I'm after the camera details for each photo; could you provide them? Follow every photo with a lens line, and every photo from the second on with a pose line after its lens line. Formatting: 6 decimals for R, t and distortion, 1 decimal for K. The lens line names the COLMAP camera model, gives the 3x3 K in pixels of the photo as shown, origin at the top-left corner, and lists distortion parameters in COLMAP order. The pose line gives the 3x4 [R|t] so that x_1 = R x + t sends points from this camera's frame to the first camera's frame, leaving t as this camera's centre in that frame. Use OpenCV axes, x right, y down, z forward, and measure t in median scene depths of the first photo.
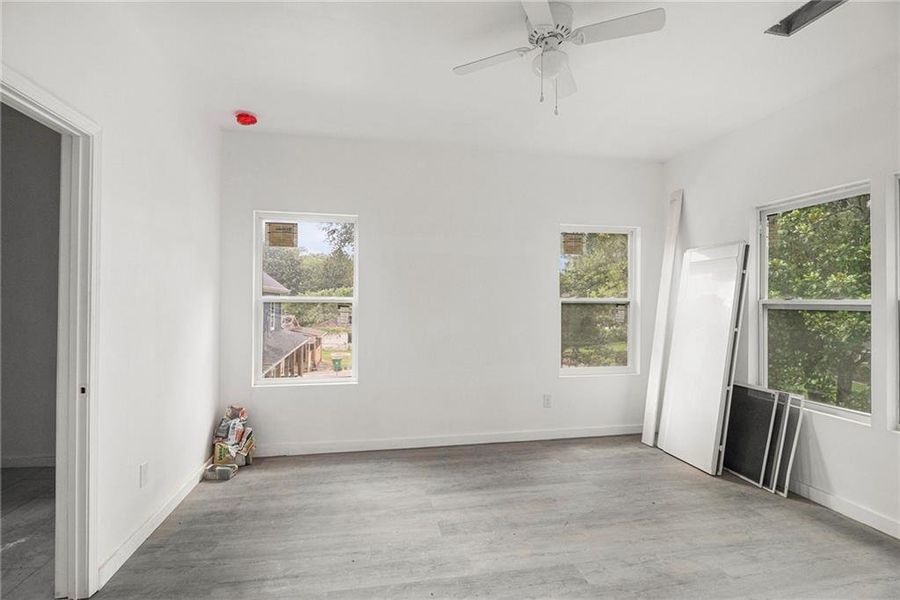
lens RADIAL K [[407.8, 0, 456.7], [0, 407.8, 304.7], [0, 0, 1]] dist [0.000722, -0.002997]
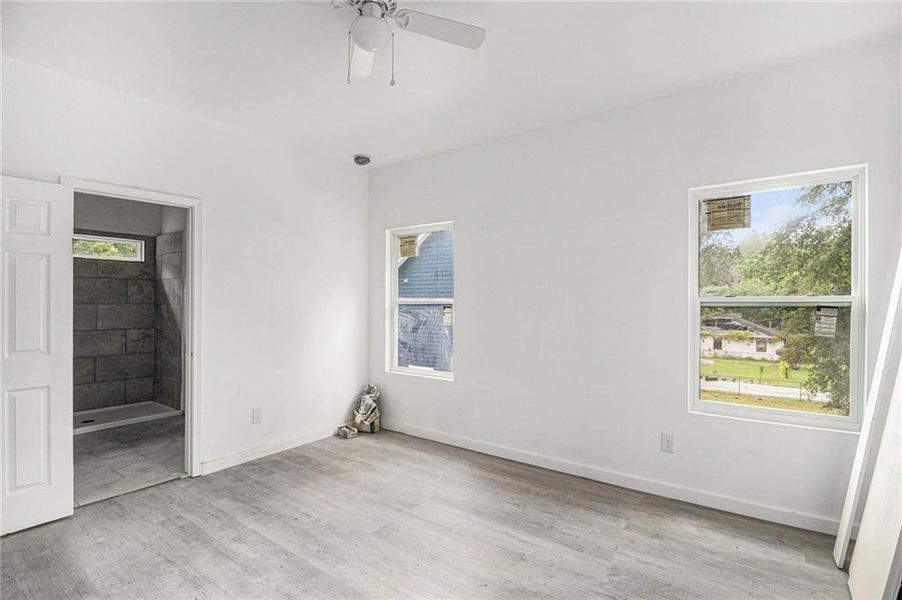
lens RADIAL K [[408.7, 0, 453.6], [0, 408.7, 298.8], [0, 0, 1]] dist [0.000722, -0.002997]
pose [[0.706743, -0.008787, -0.707416, 0.561780], [-0.003224, 0.999872, -0.015641, -0.000970], [0.707463, 0.013335, 0.706624, 0.283406]]
